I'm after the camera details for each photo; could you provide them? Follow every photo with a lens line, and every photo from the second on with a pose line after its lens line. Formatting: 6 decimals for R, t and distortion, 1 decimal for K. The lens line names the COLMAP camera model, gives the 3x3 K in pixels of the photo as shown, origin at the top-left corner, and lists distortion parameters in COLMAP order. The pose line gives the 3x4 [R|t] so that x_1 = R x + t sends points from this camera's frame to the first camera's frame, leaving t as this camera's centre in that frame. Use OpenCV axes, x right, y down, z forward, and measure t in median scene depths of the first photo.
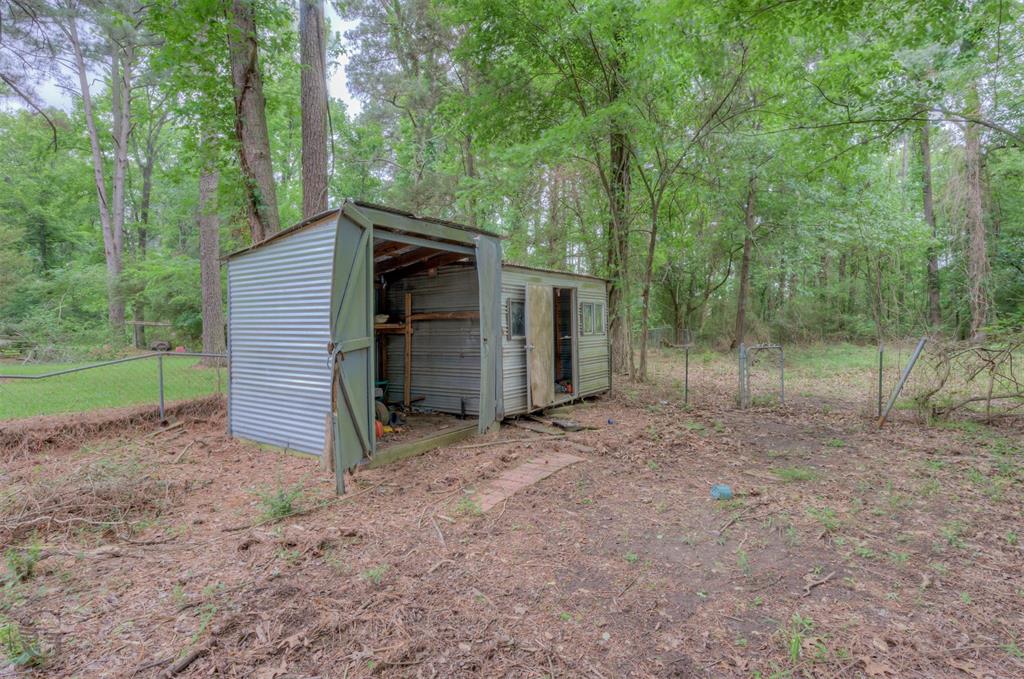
lens RADIAL K [[510.3, 0, 512.0], [0, 510.3, 339.5], [0, 0, 1]] dist [0.001178, 0.000104]
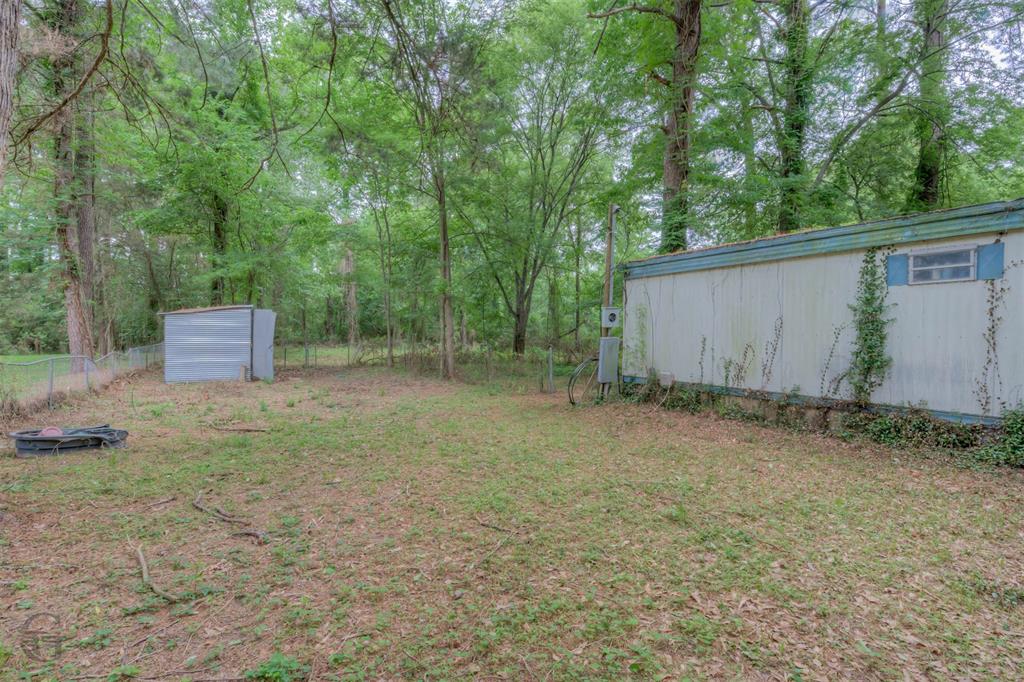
lens RADIAL K [[510.3, 0, 512.0], [0, 510.3, 341.0], [0, 0, 1]] dist [0.001178, 0.000104]
pose [[0.464973, -0.003089, 0.885320, -1.508849], [0.008357, 0.999965, -0.000900, 0.001001], [-0.885286, 0.007817, 0.464982, -1.294731]]
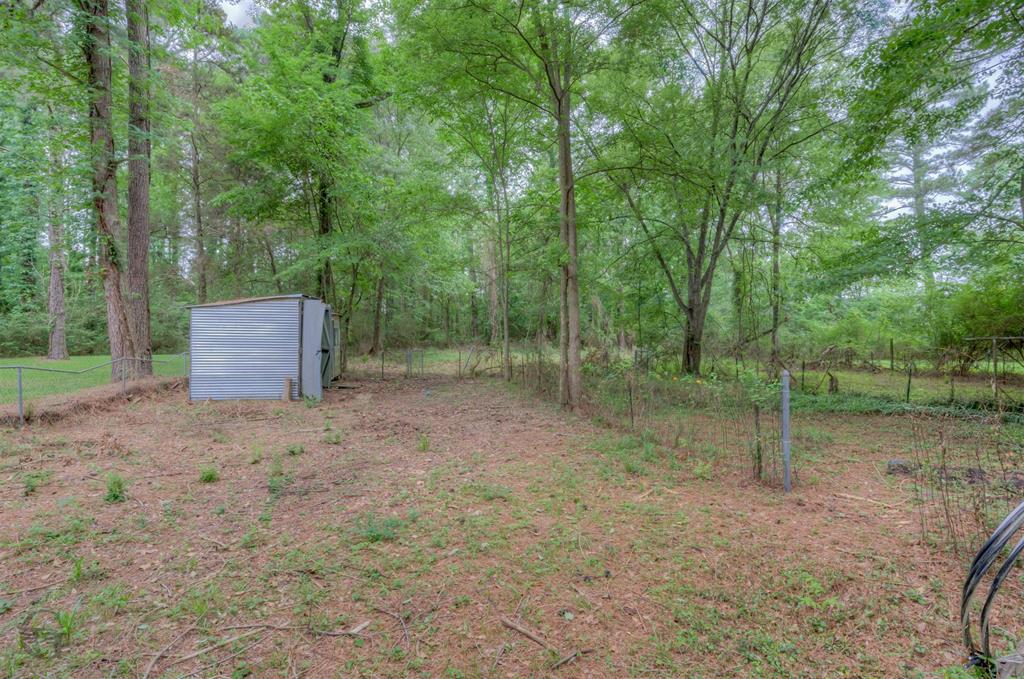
lens RADIAL K [[510.3, 0, 512.0], [0, 510.3, 339.5], [0, 0, 1]] dist [0.001178, 0.000104]
pose [[0.721709, 0.006474, 0.692166, -0.759190], [-0.000178, 0.999958, -0.009167, -0.010926], [-0.692197, 0.006493, 0.721680, -0.905843]]
